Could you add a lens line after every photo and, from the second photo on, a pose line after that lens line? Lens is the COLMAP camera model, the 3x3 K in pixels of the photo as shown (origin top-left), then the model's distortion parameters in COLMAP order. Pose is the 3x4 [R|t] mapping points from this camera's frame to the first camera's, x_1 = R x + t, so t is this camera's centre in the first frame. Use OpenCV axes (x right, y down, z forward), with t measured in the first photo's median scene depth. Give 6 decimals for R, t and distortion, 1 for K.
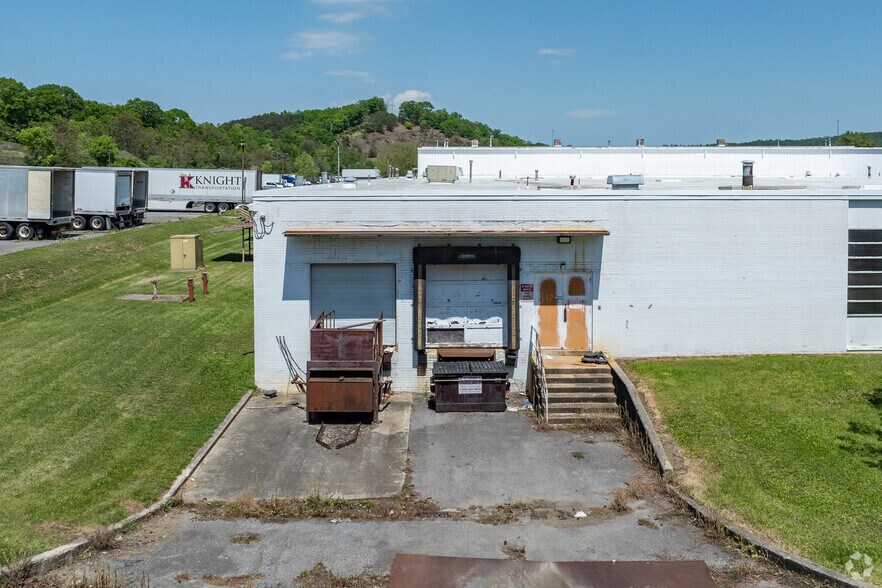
lens RADIAL K [[826.4, 0, 443.6], [0, 826.4, 291.9], [0, 0, 1]] dist [-0.022354, 0.000000]
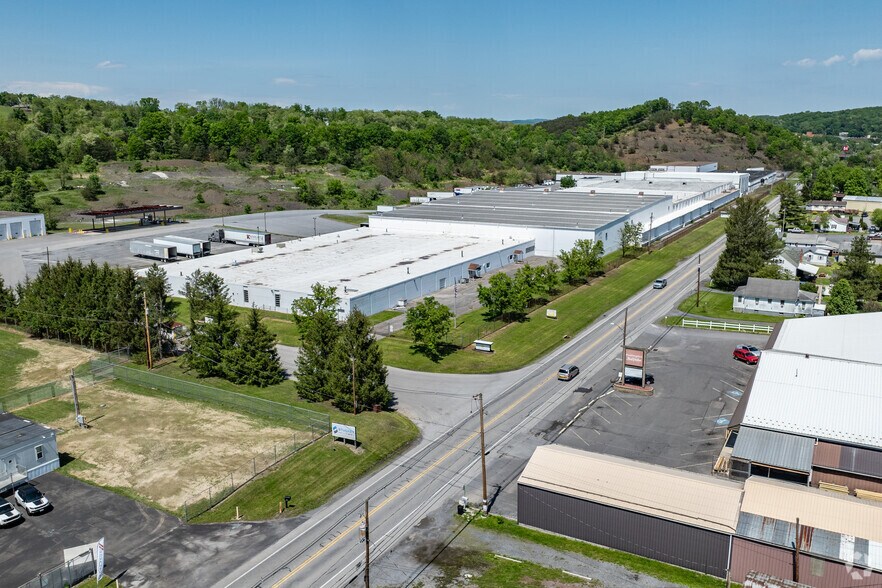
lens RADIAL K [[738.5, 0, 439.6], [0, 738.5, 295.2], [0, 0, 1]] dist [0.002152, 0.000616]
pose [[0.872570, 0.098832, -0.478386, 0.192164], [-0.063430, 0.993952, 0.089649, -0.025694], [0.484353, -0.047881, 0.873562, -0.126110]]
